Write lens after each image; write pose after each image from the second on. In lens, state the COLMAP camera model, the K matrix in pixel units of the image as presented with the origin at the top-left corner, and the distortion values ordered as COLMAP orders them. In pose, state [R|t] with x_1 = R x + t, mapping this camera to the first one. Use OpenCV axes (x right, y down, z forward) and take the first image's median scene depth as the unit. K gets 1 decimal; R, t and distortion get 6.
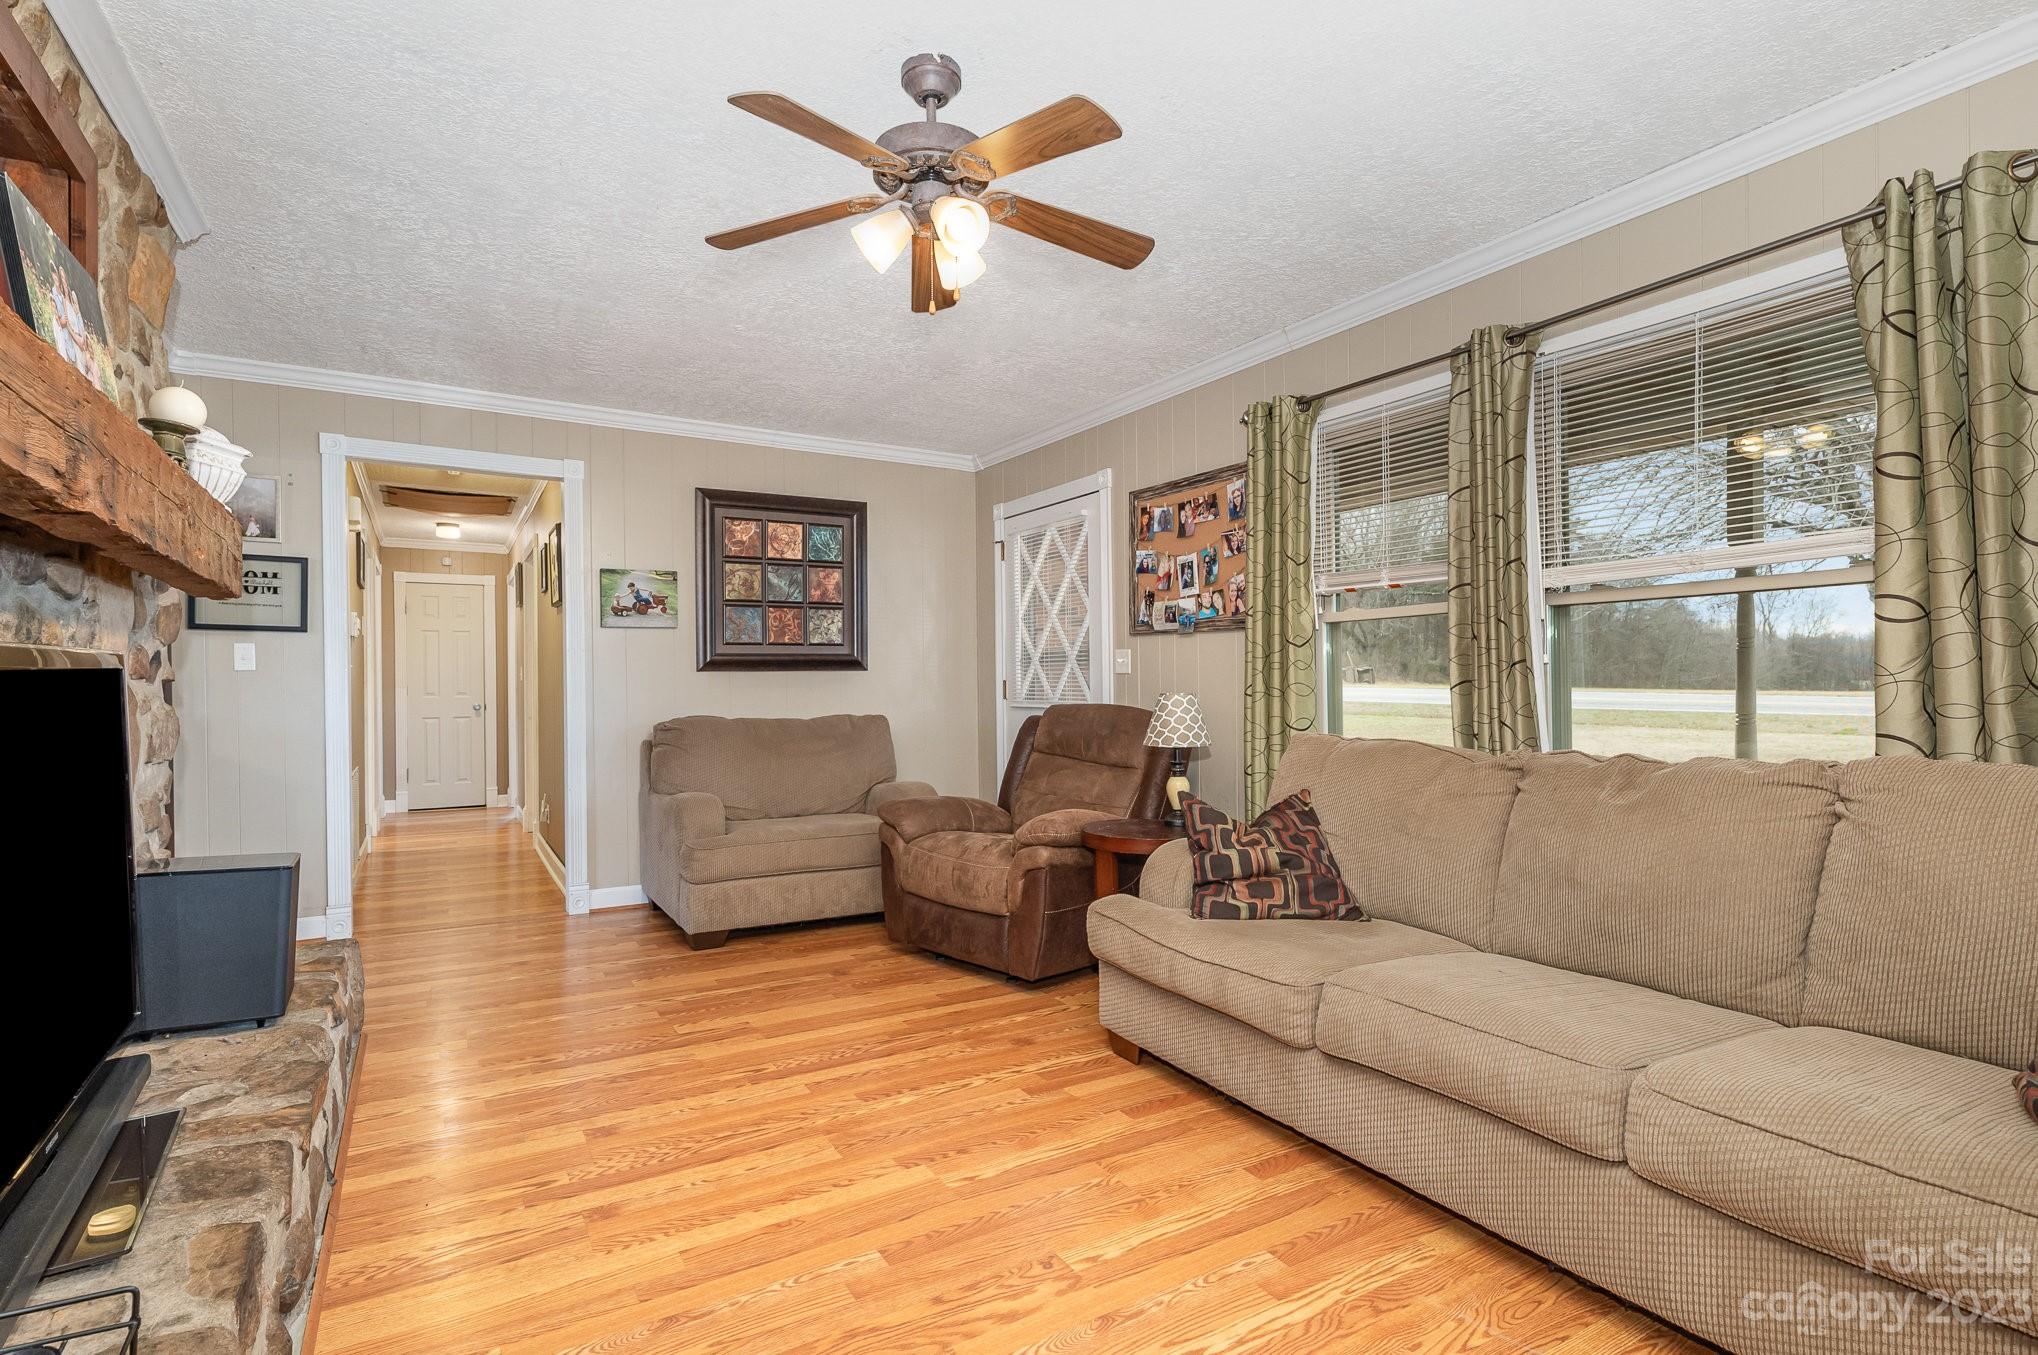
lens RADIAL K [[966.5, 0, 1019.0], [0, 966.5, 677.5], [0, 0, 1]] dist [-0.002768, -0.000504]
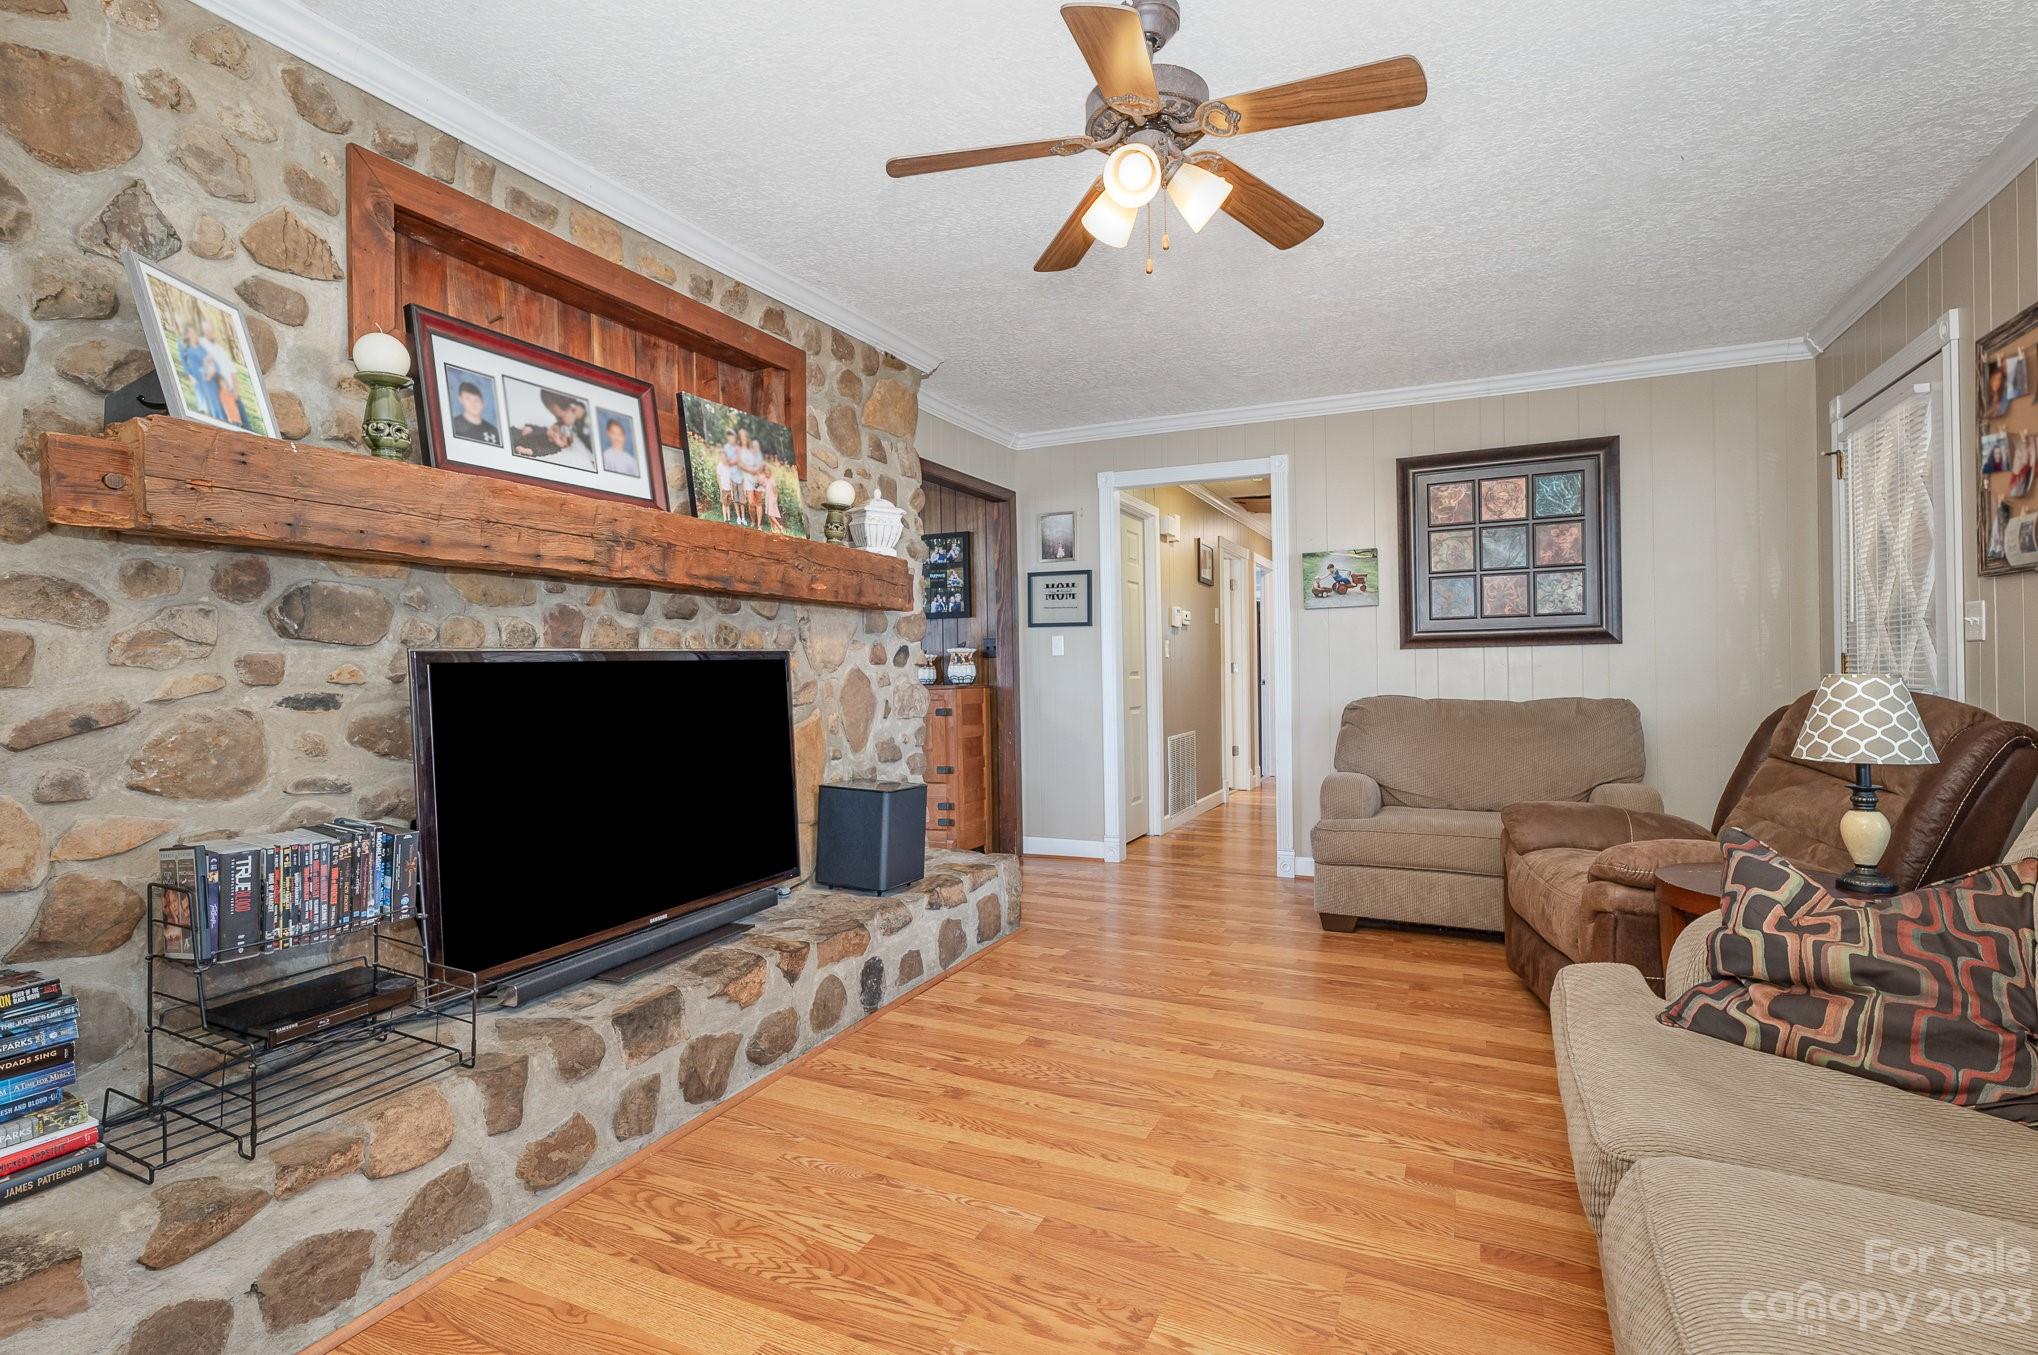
lens RADIAL K [[963.9, 0, 1026.2], [0, 963.9, 660.5], [0, 0, 1]] dist [0.002364, 0.000662]
pose [[0.563984, -0.008690, -0.825740, 0.311375], [0.014798, 0.999890, -0.000415, -0.000102], [0.825653, -0.011985, 0.564051, 0.183108]]
